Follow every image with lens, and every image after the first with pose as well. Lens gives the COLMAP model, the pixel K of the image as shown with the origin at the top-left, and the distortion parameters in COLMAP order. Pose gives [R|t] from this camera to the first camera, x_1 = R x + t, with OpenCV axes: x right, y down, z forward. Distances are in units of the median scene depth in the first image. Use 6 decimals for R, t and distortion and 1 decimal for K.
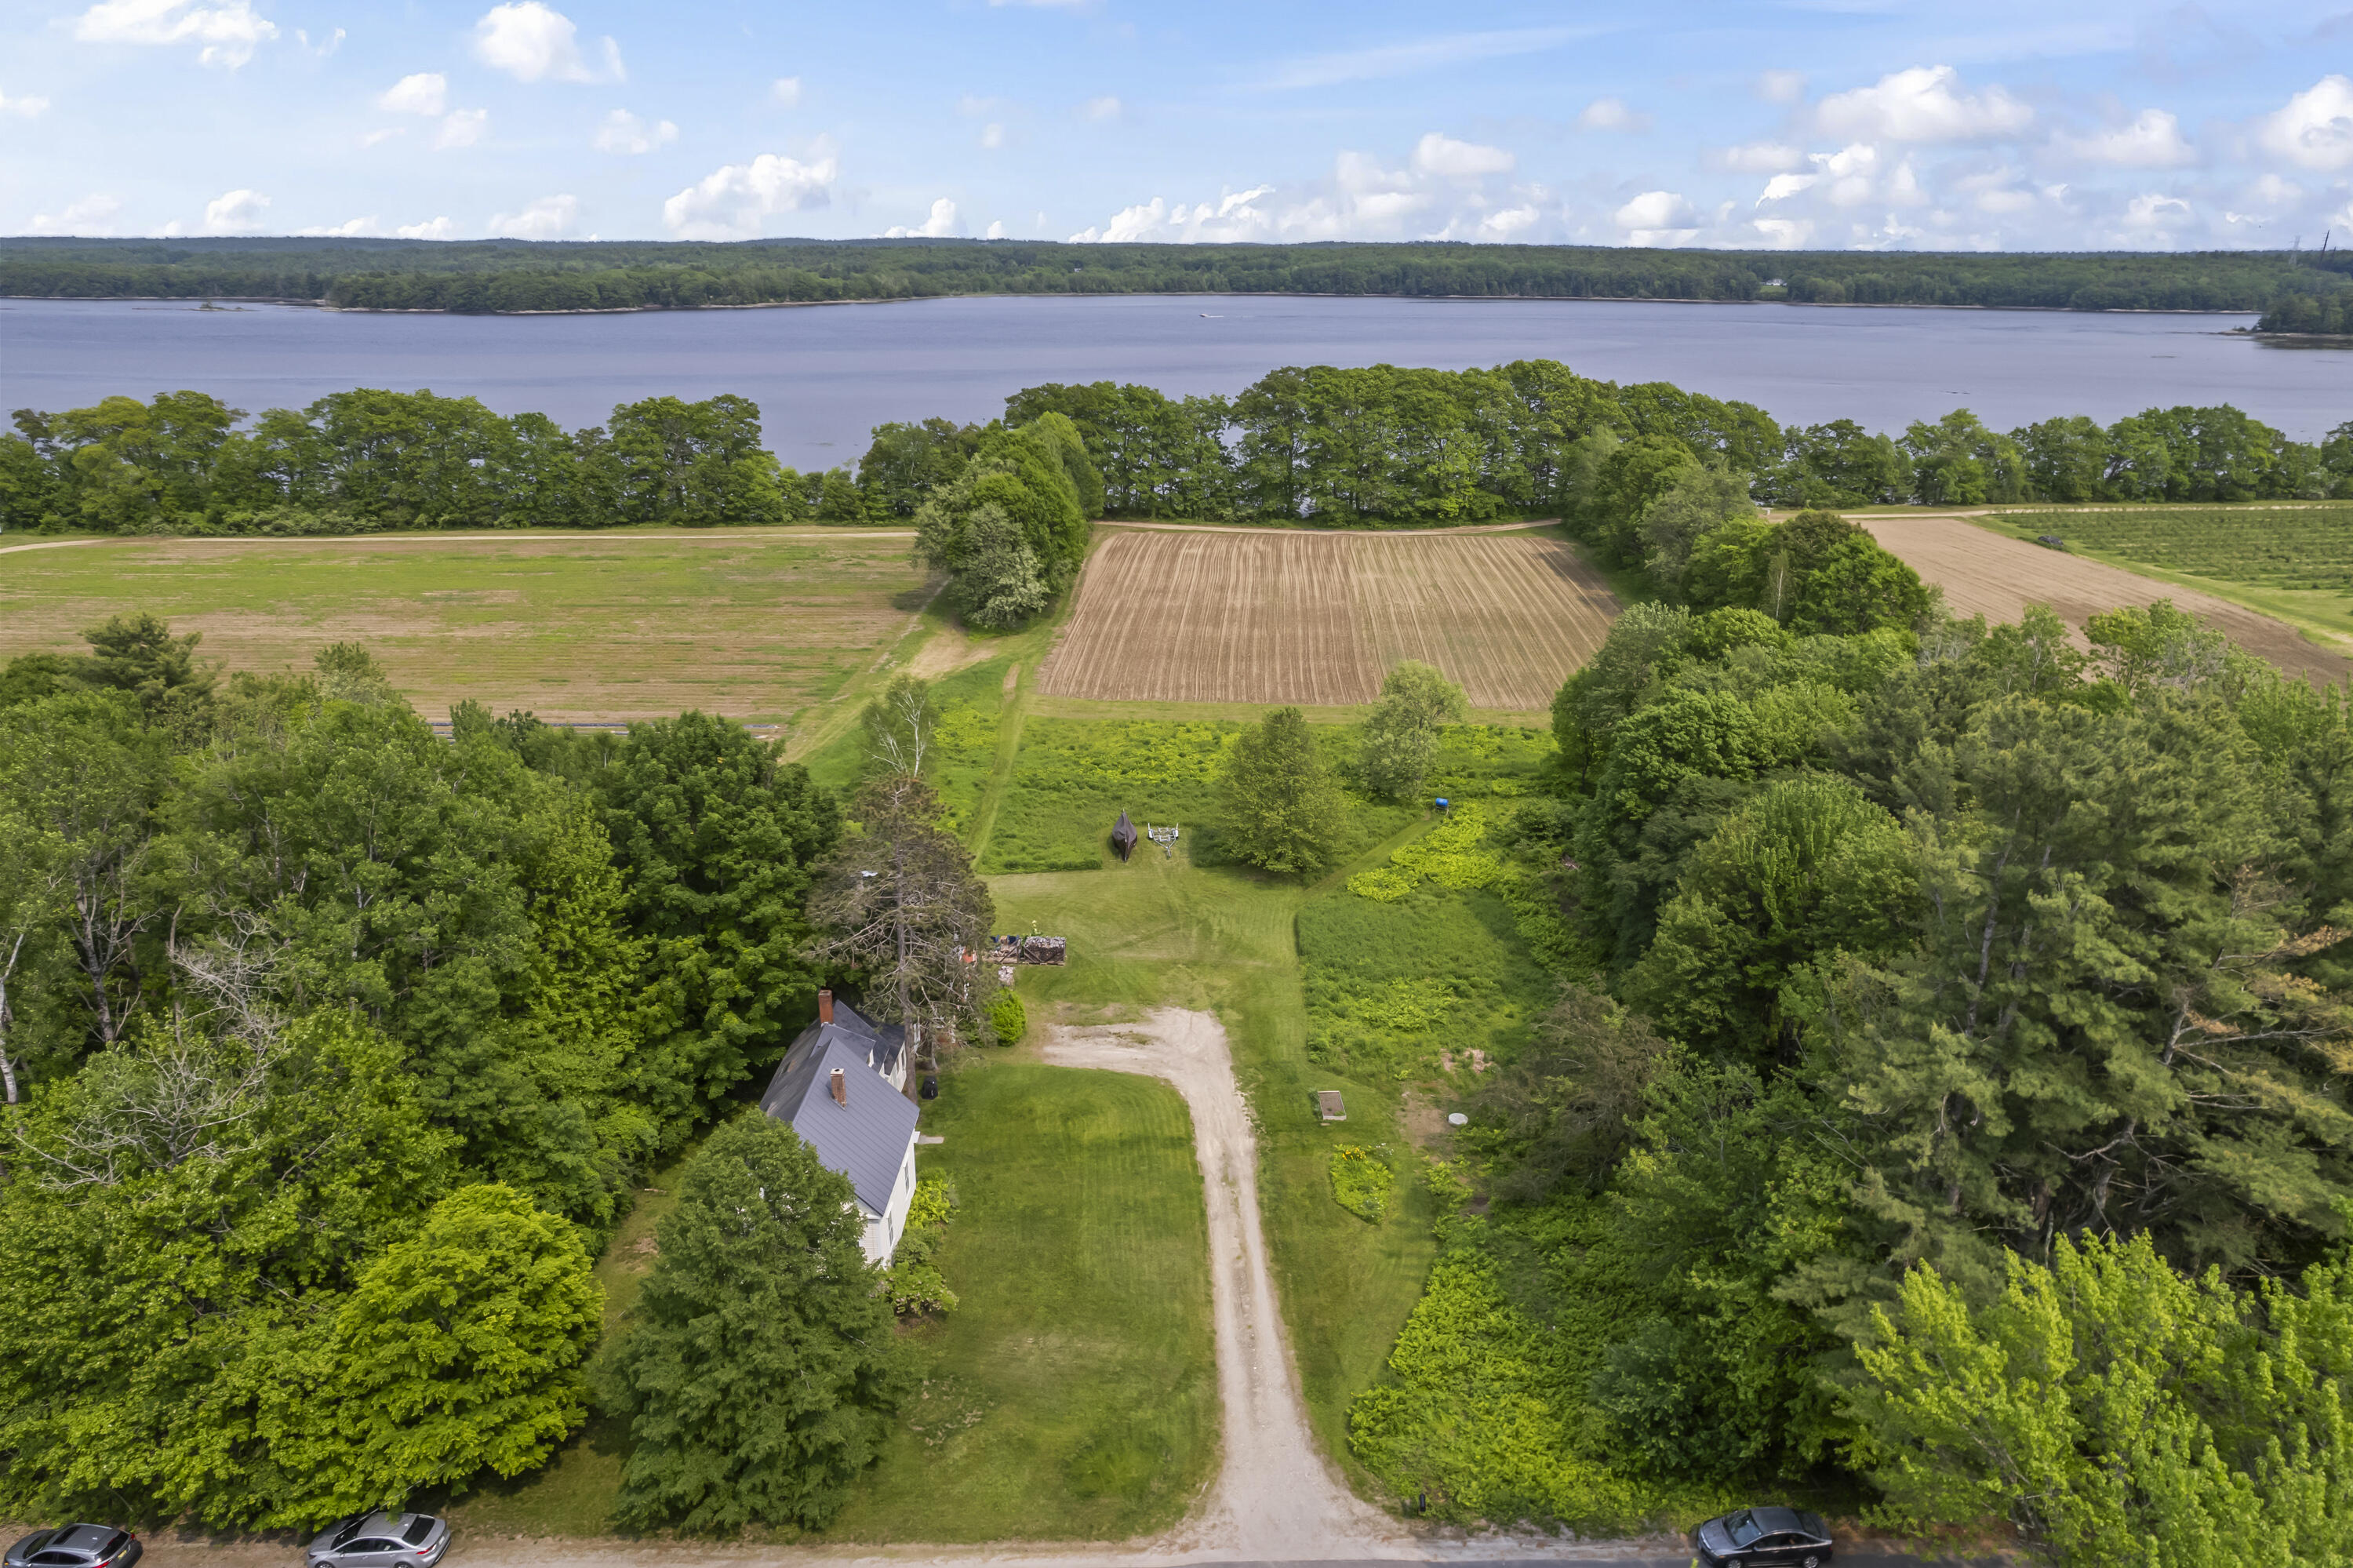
lens RADIAL K [[1510.6, 0, 1179.0], [0, 1510.6, 801.7], [0, 0, 1]] dist [-0.073568, 0.066233]
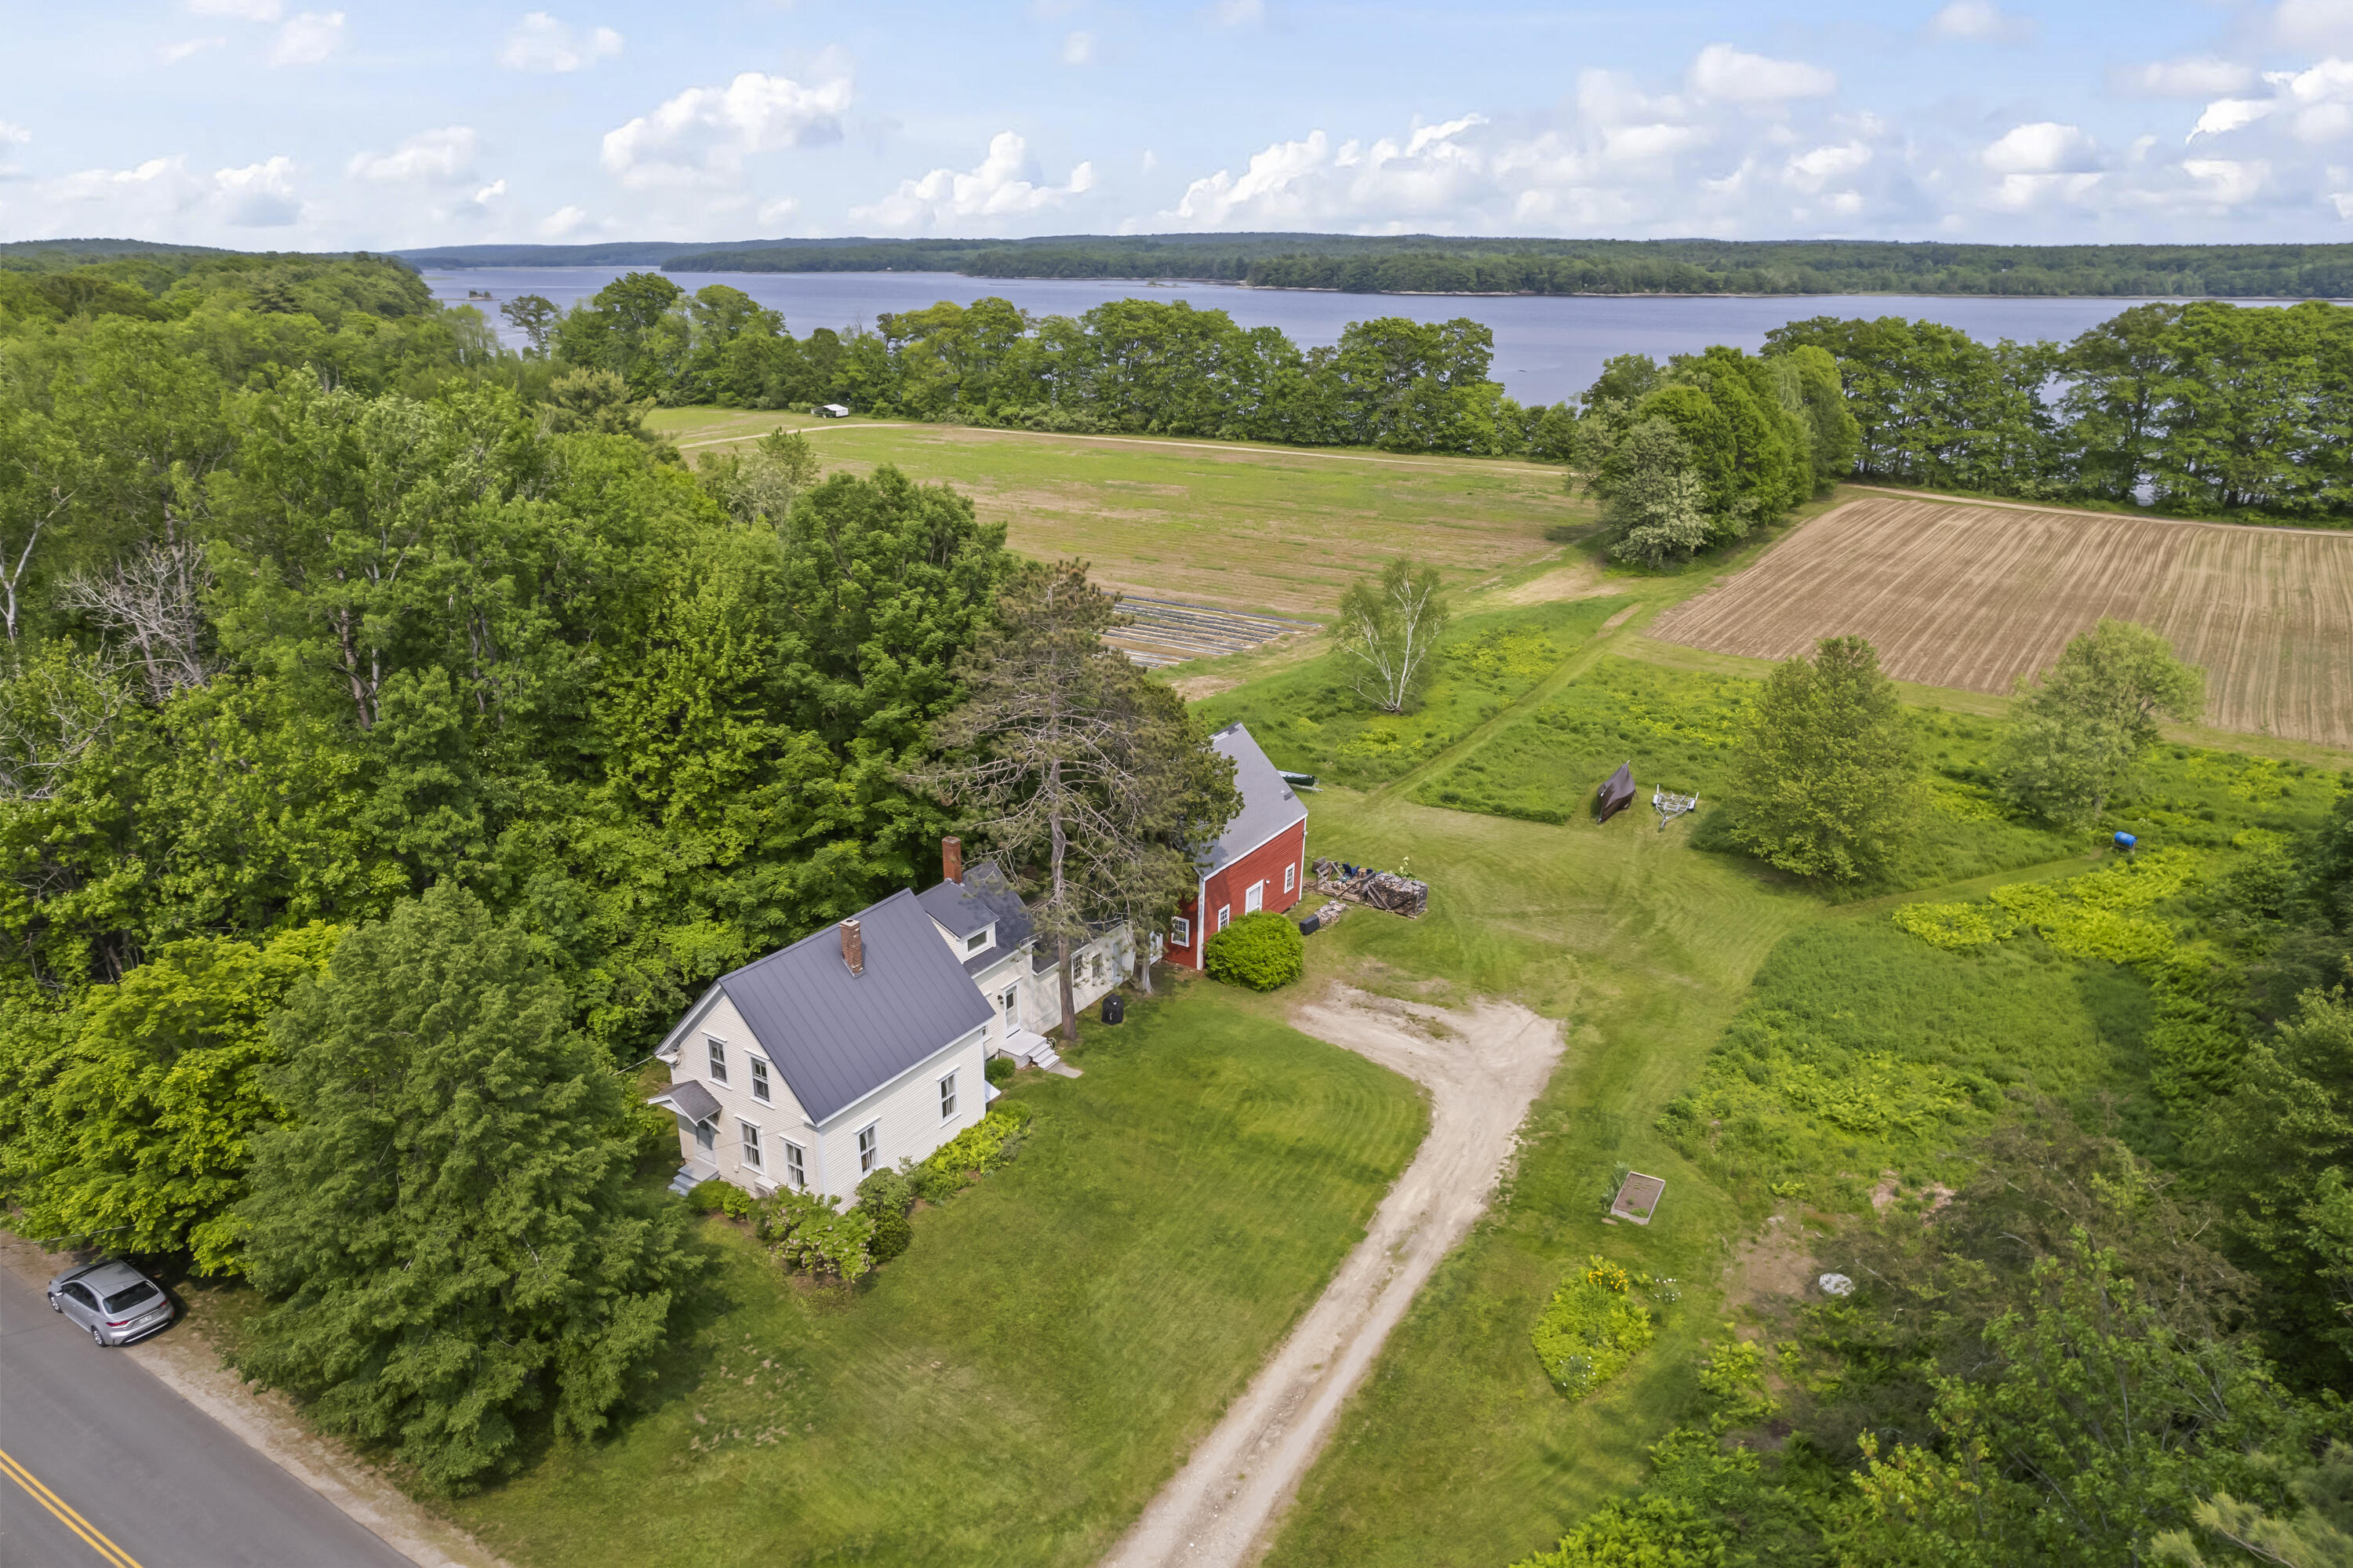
lens RADIAL K [[1510.6, 0, 1179.0], [0, 1510.6, 801.7], [0, 0, 1]] dist [-0.073568, 0.066233]
pose [[0.847869, 0.182367, -0.497855, 0.072631], [-0.183996, 0.981836, 0.046299, 0.015457], [0.497256, 0.052347, 0.866023, 0.118721]]
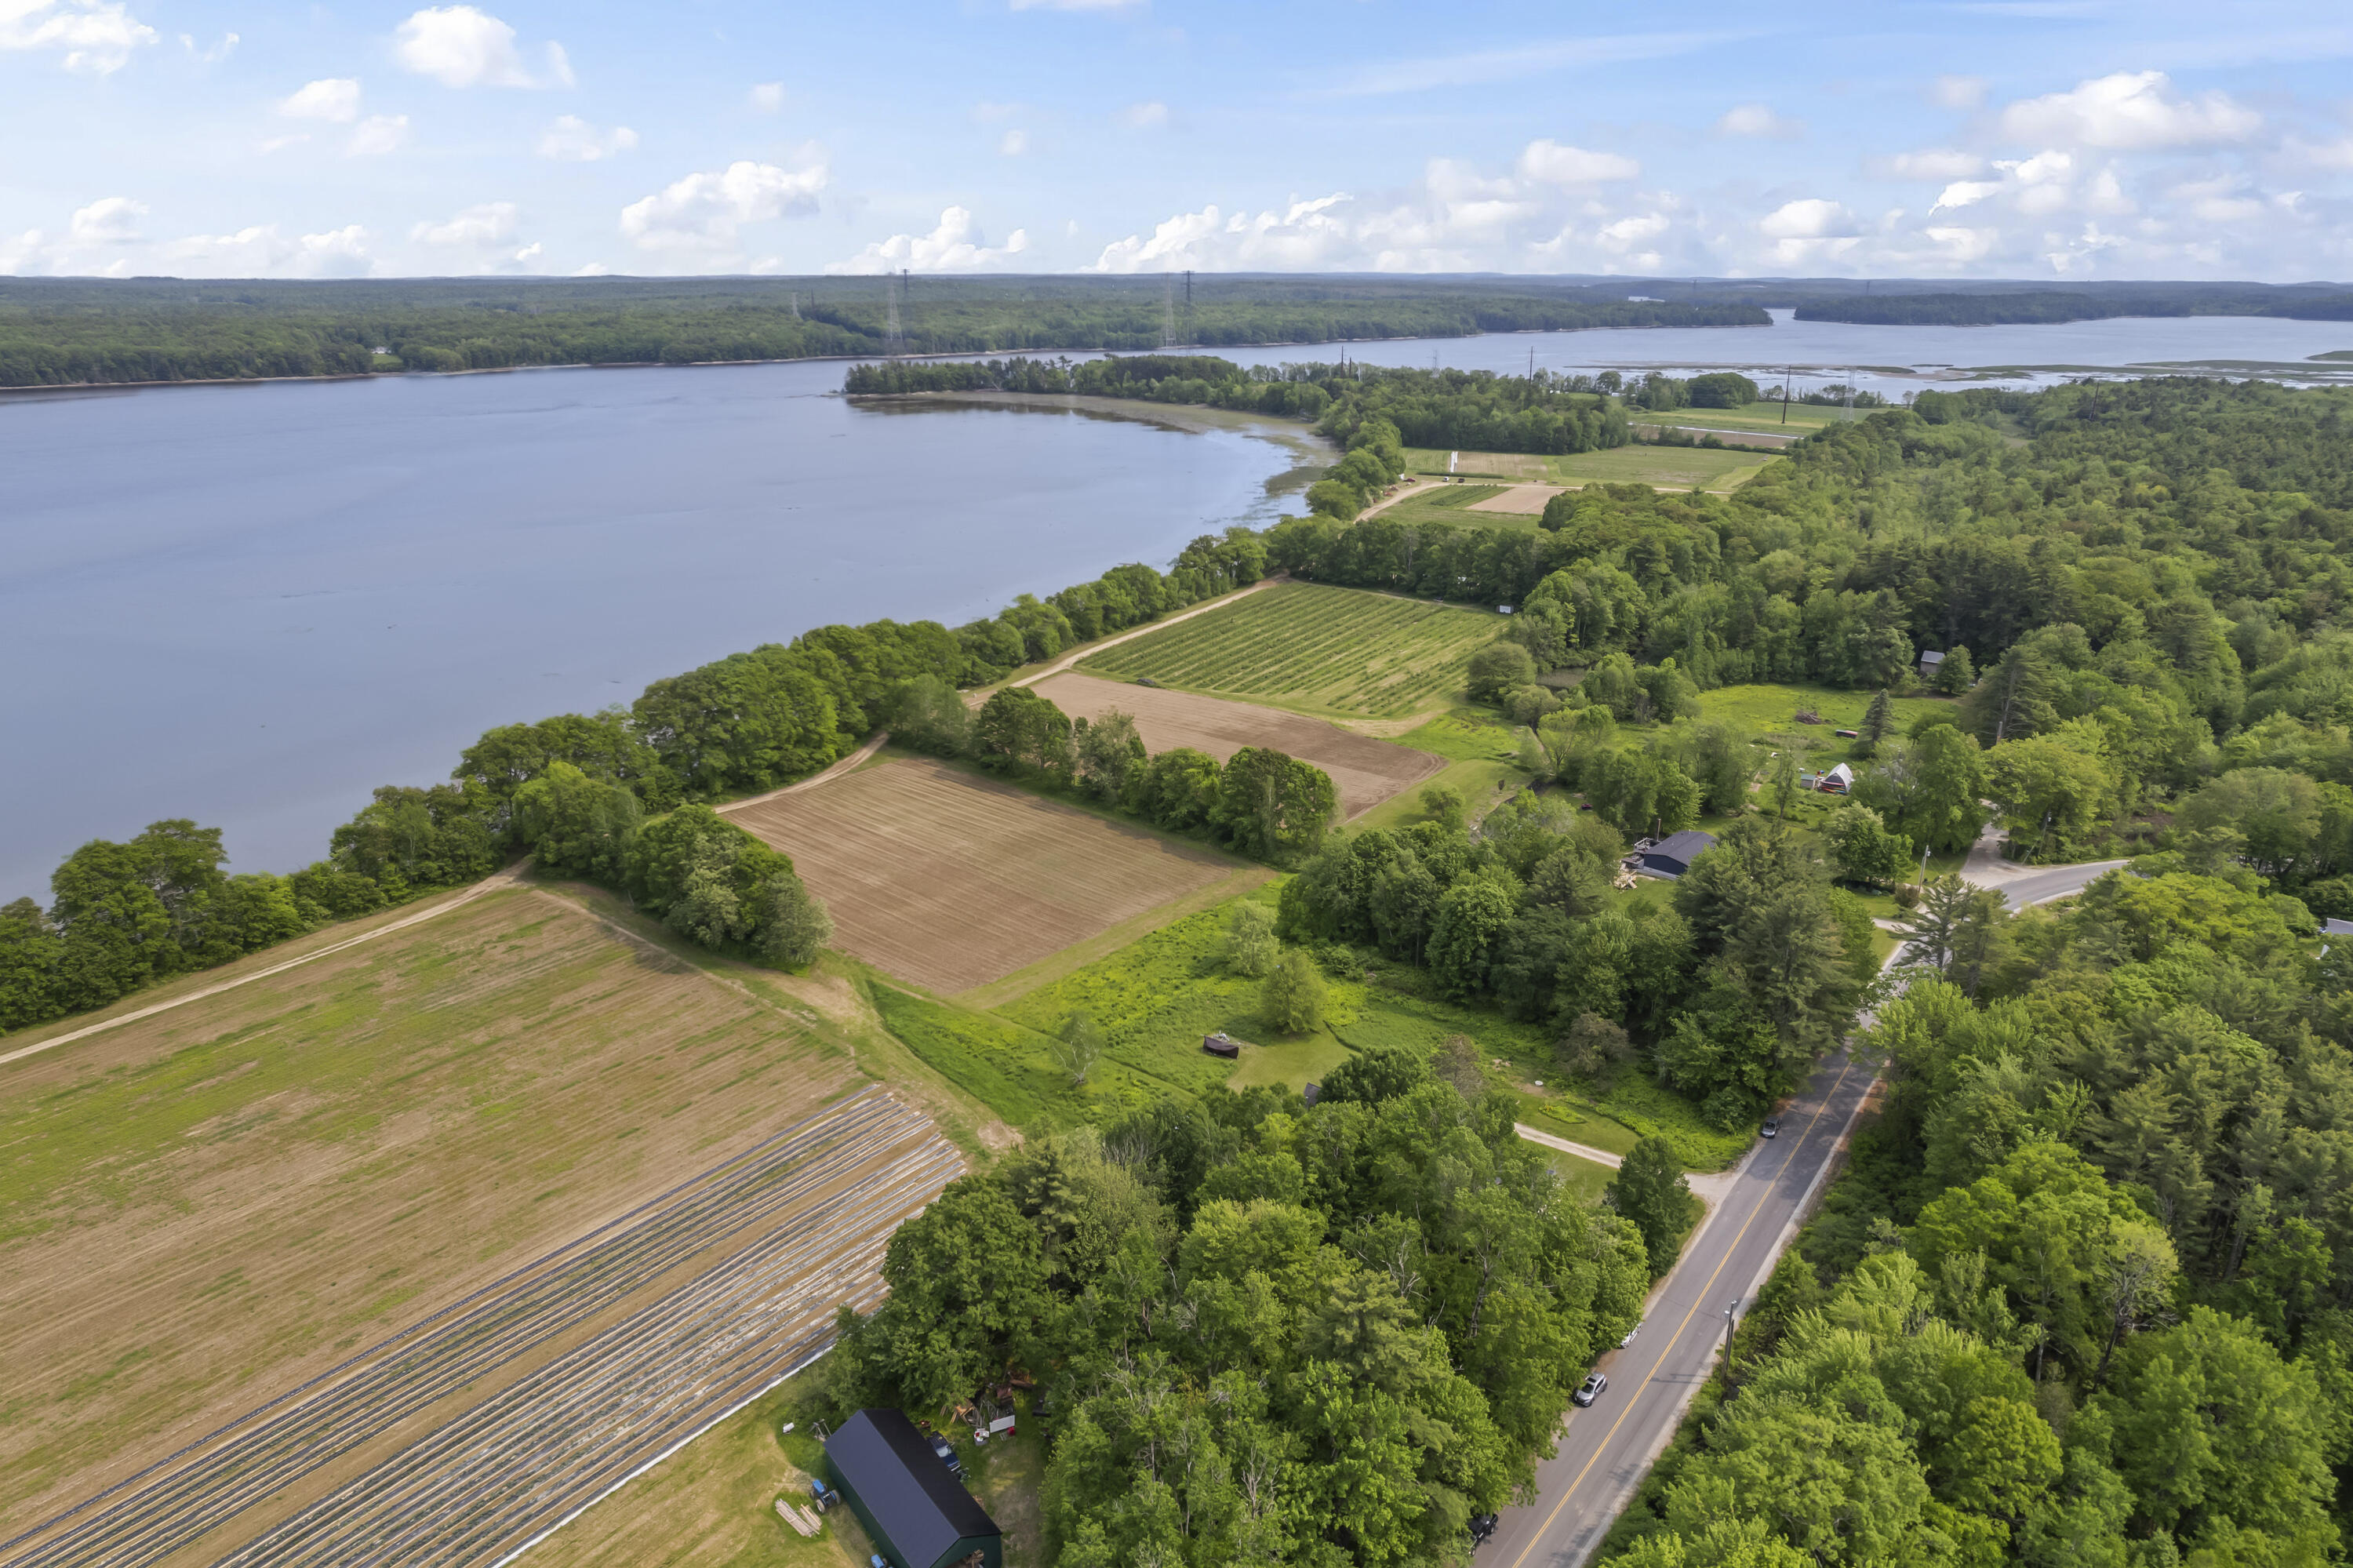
lens RADIAL K [[1510.6, 0, 1179.0], [0, 1510.6, 801.7], [0, 0, 1]] dist [-0.073568, 0.066233]
pose [[0.612607, -0.270694, 0.742588, -0.626772], [0.274885, 0.953841, 0.120931, -0.231256], [-0.741047, 0.130043, 0.658740, -0.091731]]
